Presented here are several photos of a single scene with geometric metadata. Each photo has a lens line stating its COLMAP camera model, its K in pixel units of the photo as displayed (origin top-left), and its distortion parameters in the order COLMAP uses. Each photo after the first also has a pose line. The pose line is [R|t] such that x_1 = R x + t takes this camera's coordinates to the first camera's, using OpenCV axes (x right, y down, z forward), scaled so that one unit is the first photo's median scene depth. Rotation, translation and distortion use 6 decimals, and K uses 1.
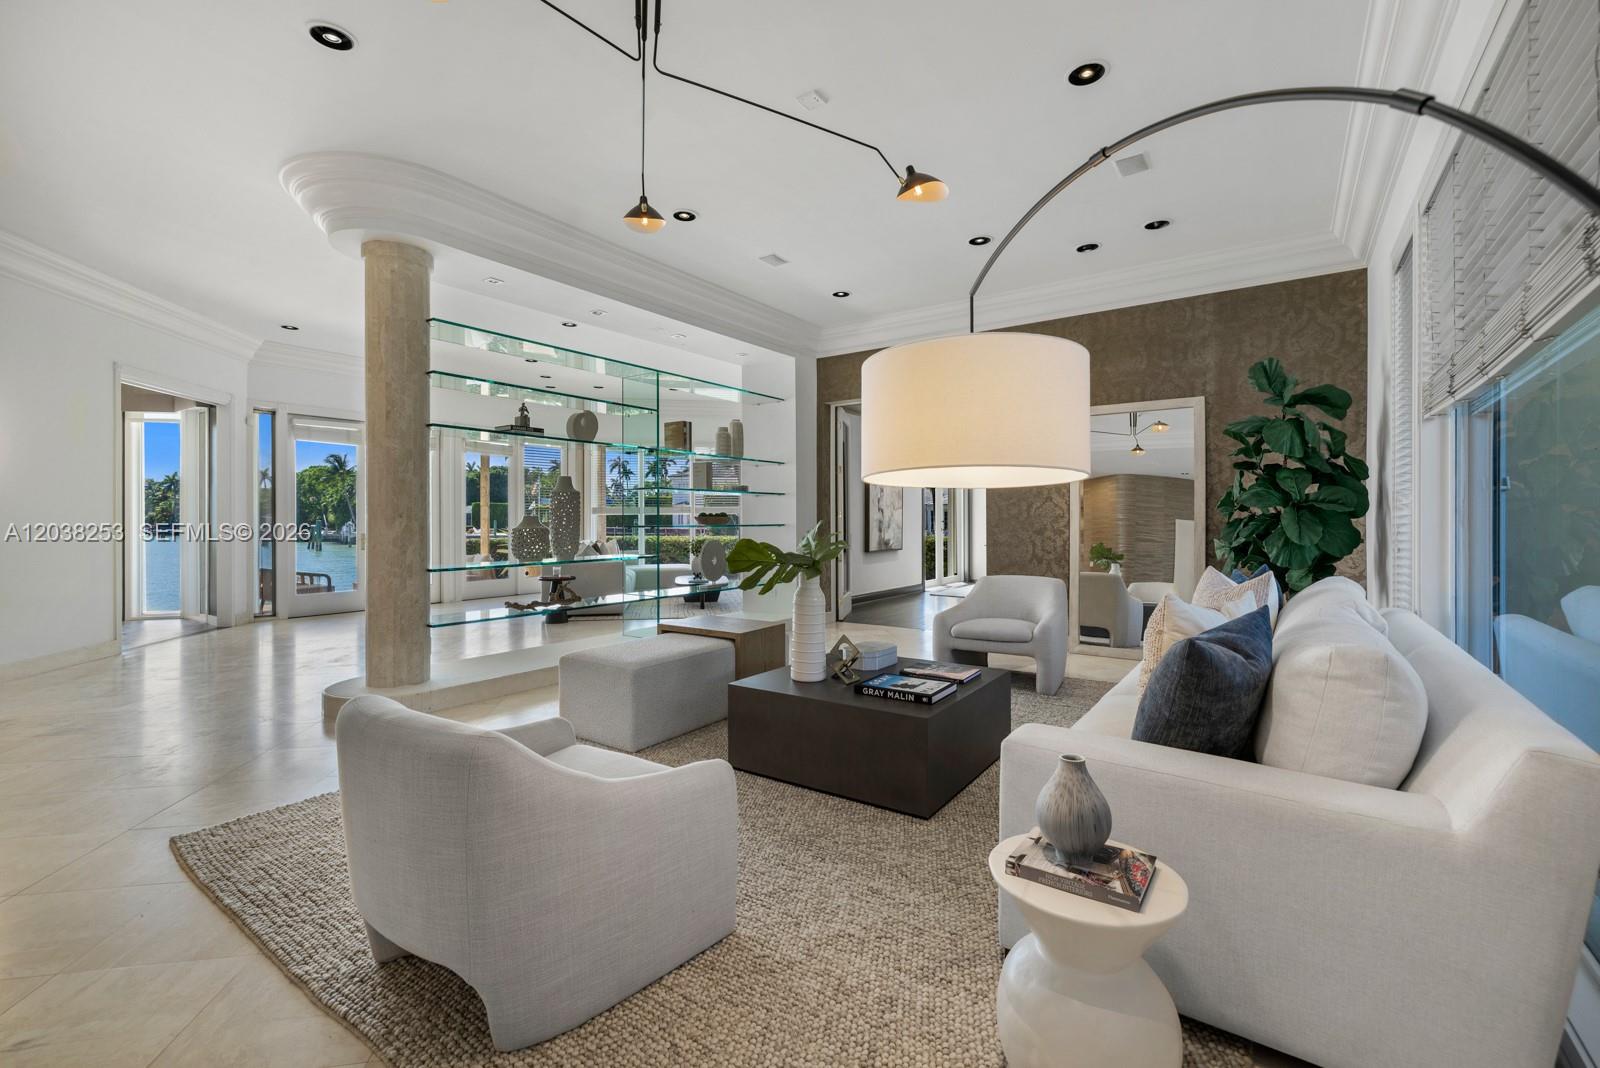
lens RADIAL K [[688.1, 0, 800.1], [0, 688.1, 523.1], [0, 0, 1]] dist [0.000759, 0.000095]
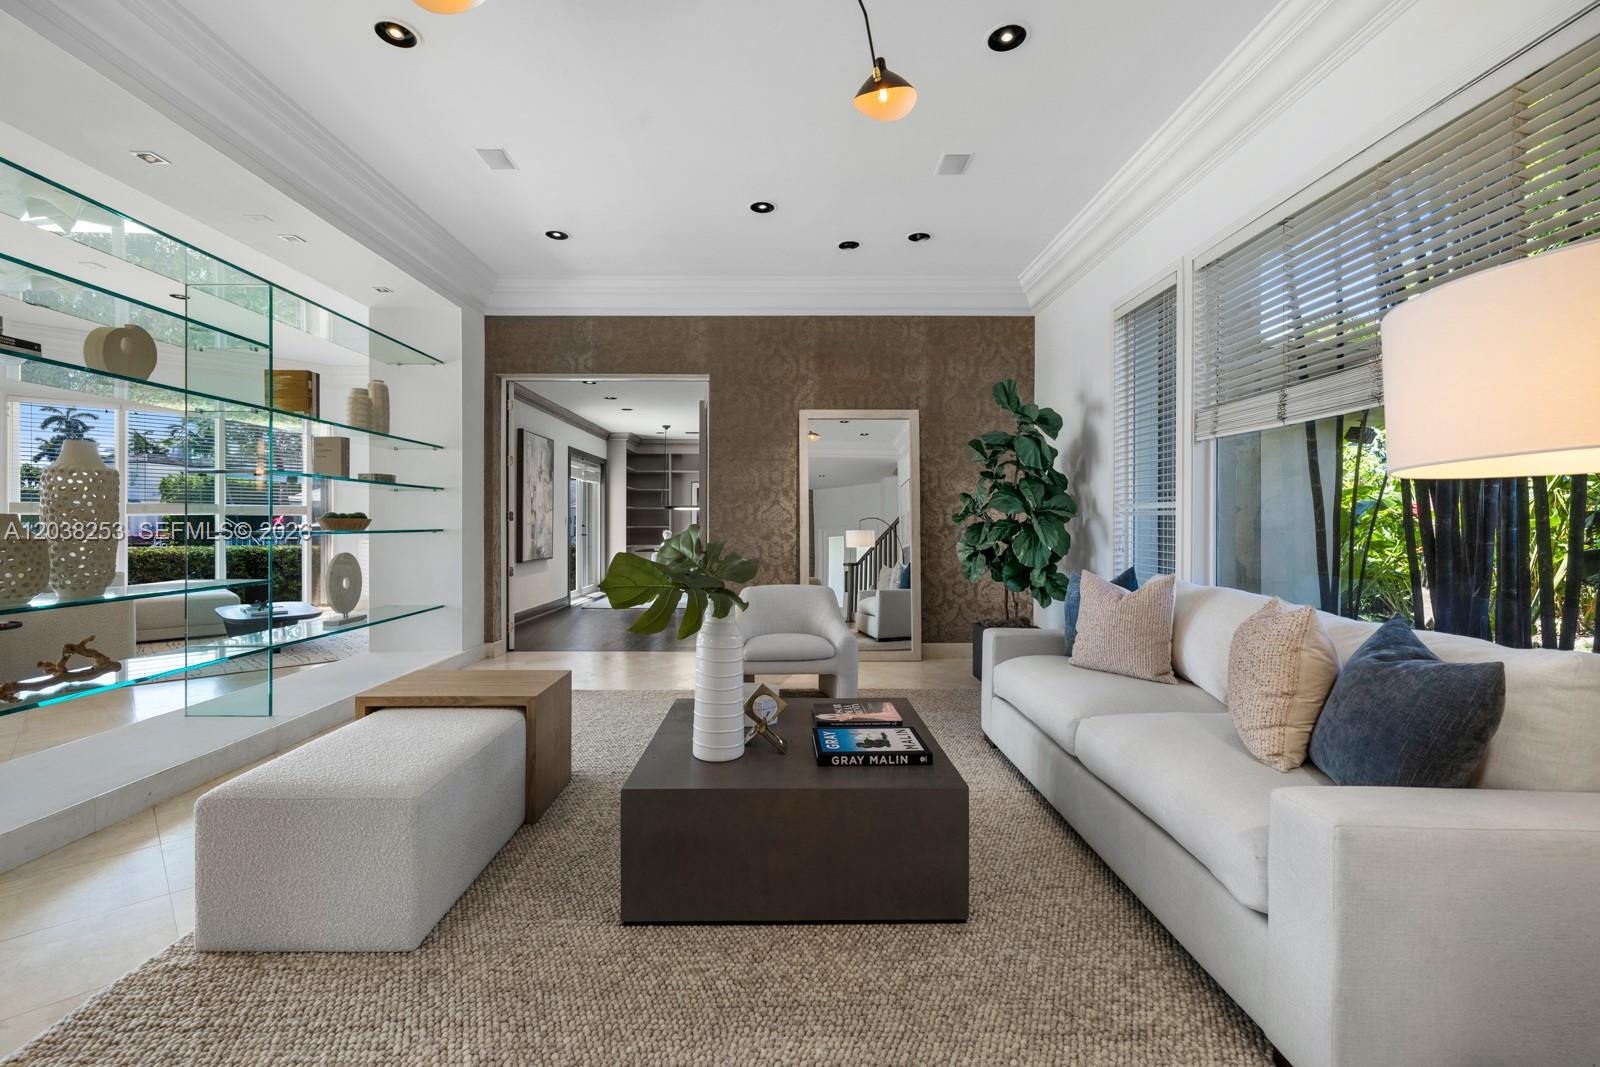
lens RADIAL K [[683.3, 0, 792.1], [0, 683.3, 526.0], [0, 0, 1]] dist [0.003935, 0.000523]
pose [[0.815355, 0.000275, 0.578961, -0.193178], [0.000728, 0.999999, -0.001500, -0.000708], [-0.578961, 0.001644, 0.815354, 0.238028]]
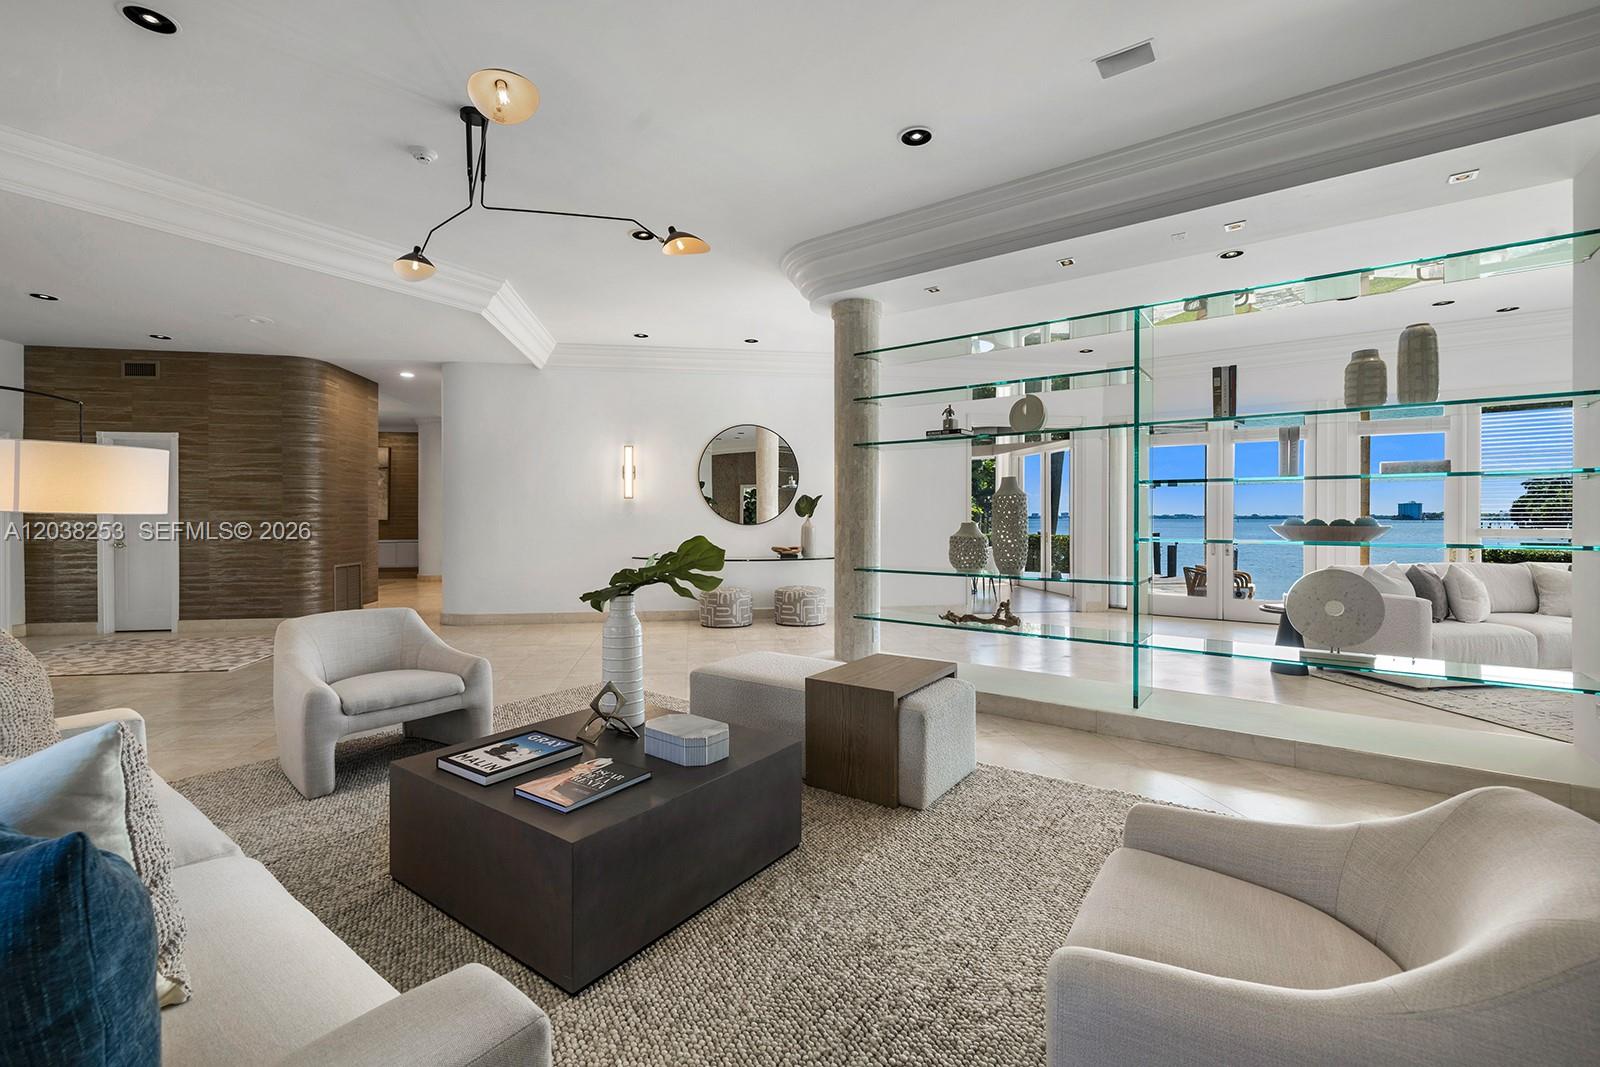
lens RADIAL K [[688.1, 0, 800.1], [0, 688.1, 522.6], [0, 0, 1]] dist [0.000759, 0.000095]
pose [[-0.019854, 0.009974, -0.999753, 0.502701], [-0.007843, 0.999918, 0.010131, -0.017633], [0.999772, 0.008042, -0.019774, 0.733087]]
